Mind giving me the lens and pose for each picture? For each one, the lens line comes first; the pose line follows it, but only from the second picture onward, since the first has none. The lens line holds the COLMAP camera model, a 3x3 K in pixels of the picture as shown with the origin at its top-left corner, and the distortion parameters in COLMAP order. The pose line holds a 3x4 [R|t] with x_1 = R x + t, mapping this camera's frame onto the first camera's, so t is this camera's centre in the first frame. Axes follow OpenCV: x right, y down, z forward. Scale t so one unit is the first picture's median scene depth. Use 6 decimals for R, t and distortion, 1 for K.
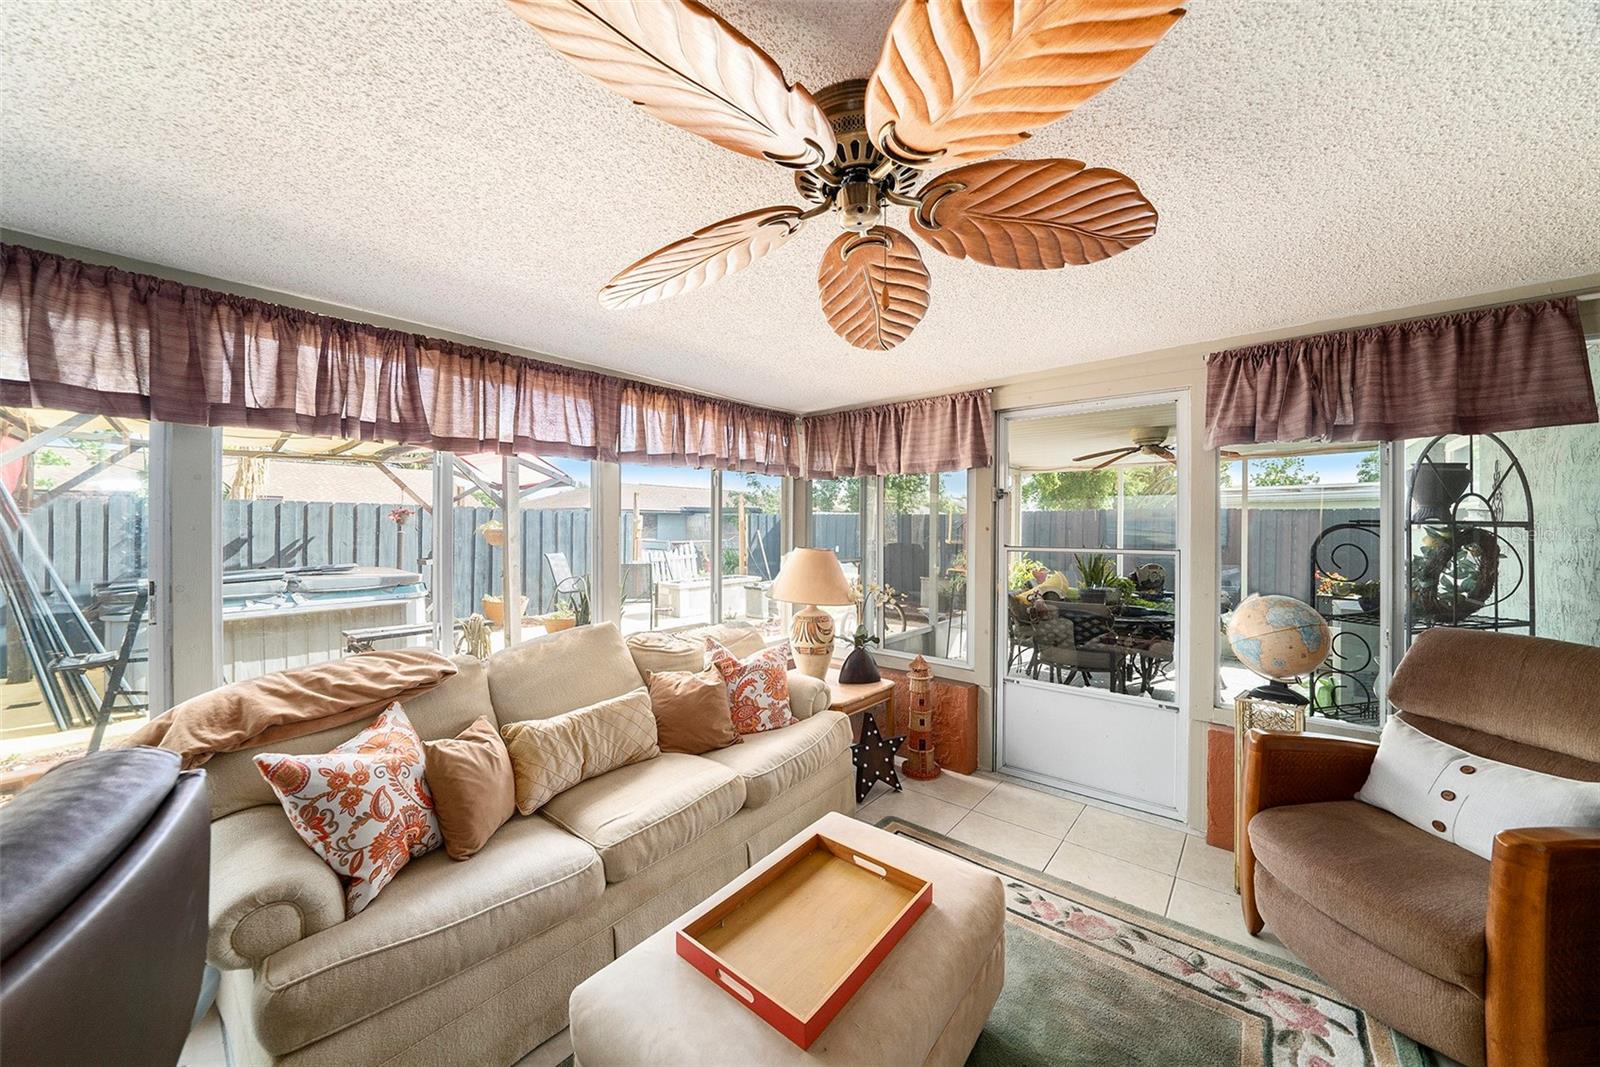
lens RADIAL K [[565.5, 0, 794.9], [0, 565.5, 524.8], [0, 0, 1]] dist [-0.024731, 0.000008]
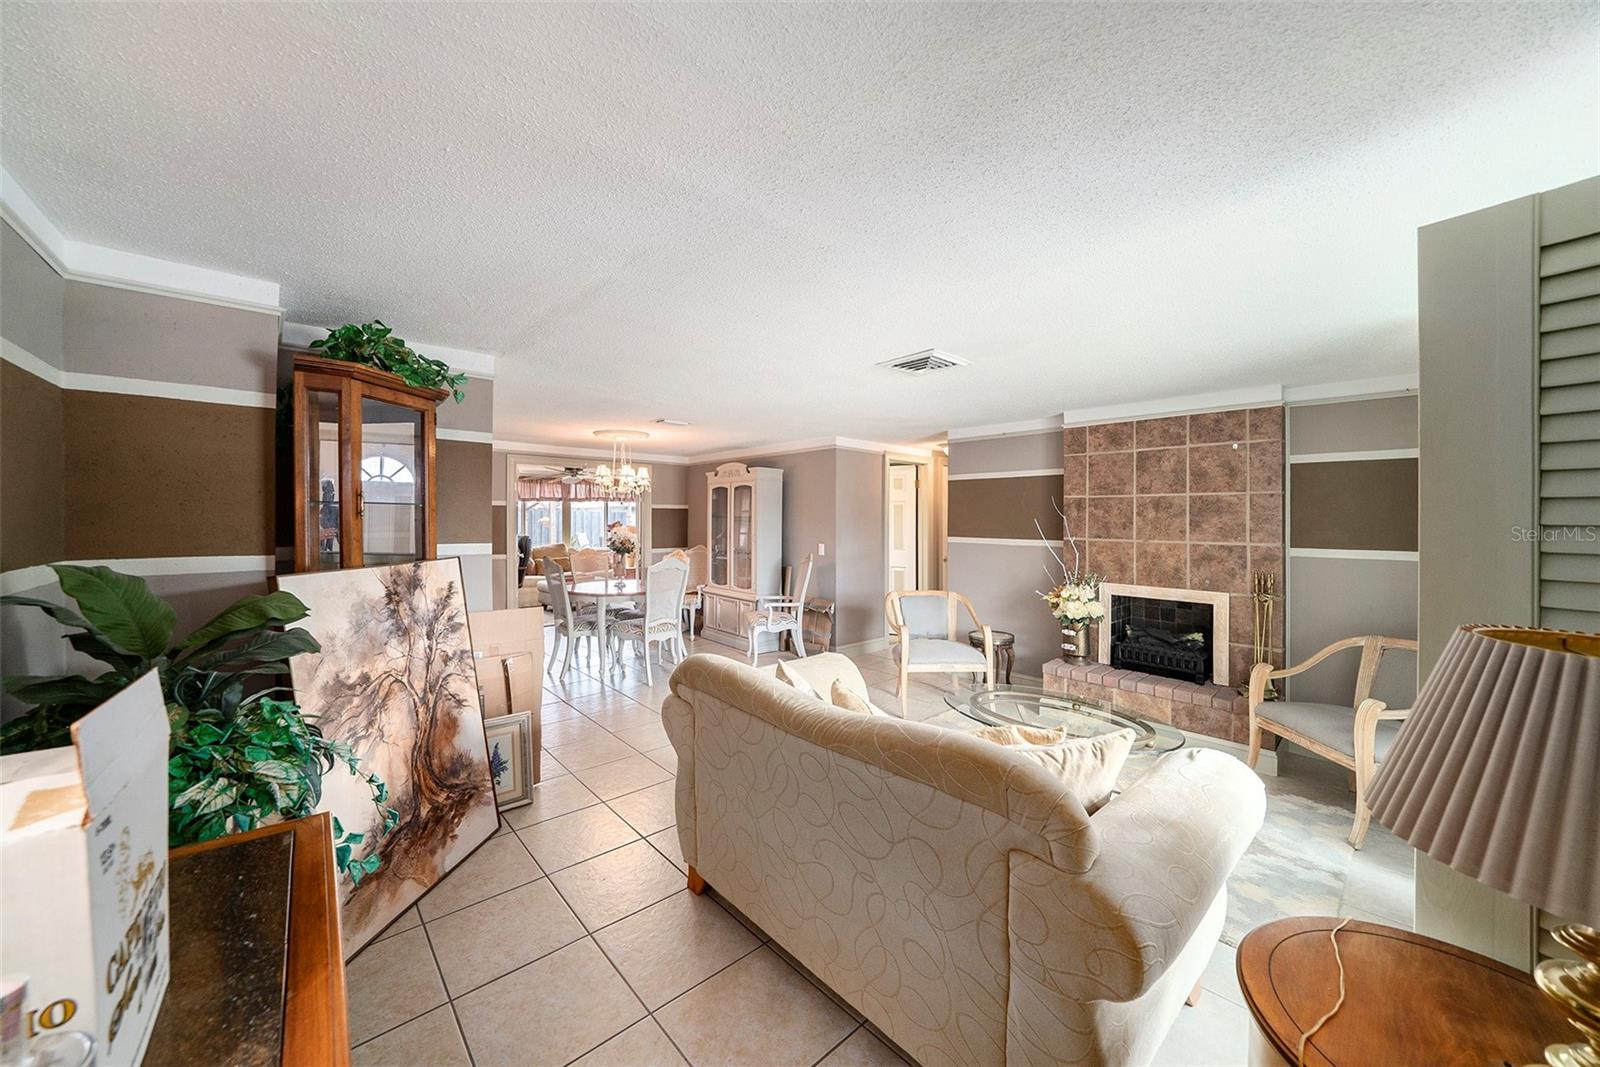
lens RADIAL K [[547.6, 0, 794.5], [0, 547.6, 557.2], [0, 0, 1]] dist [-0.067556, 0.000008]
pose [[0.993515, 0.012119, -0.113050, 1.637831], [-0.004479, 0.997703, 0.067587, 0.008114], [0.113610, -0.066643, 0.991288, -2.485925]]
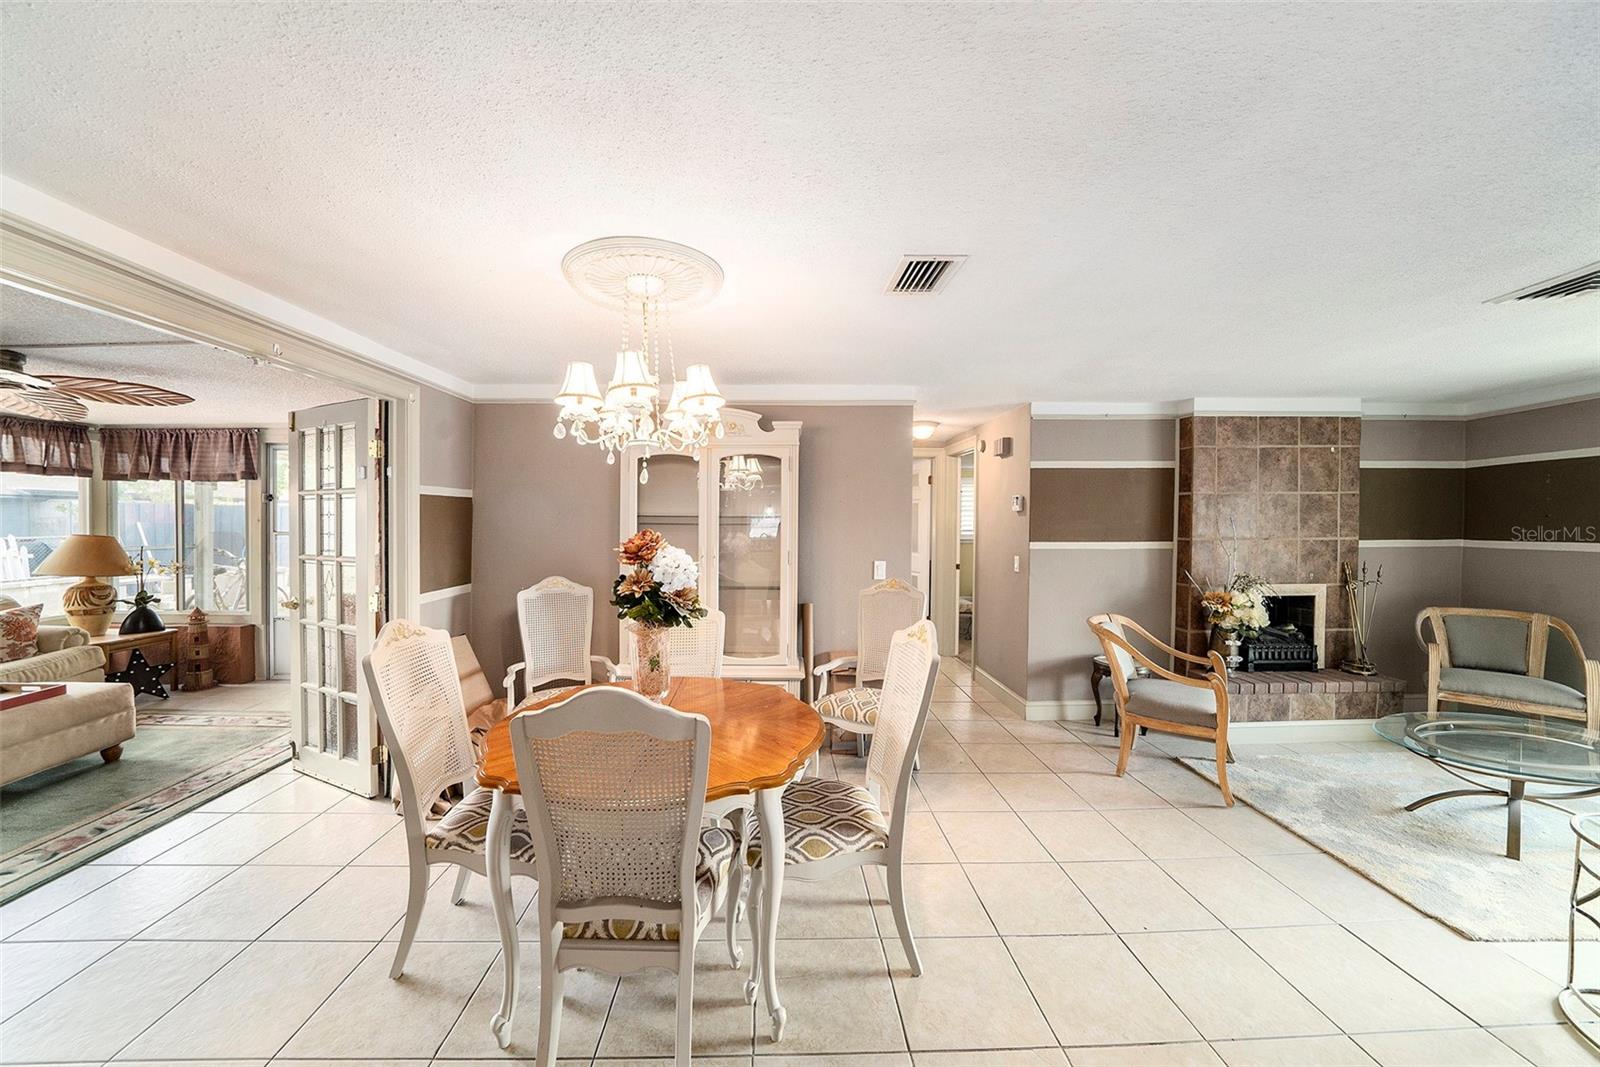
lens RADIAL K [[574.4, 0, 792.7], [0, 574.4, 544.7], [0, 0, 1]] dist [-0.024811, -0.000150]
pose [[0.748063, -0.032449, 0.662833, 0.489459], [0.001349, 0.998876, 0.047377, -0.000369], [-0.663626, -0.034547, 0.747267, -1.272511]]
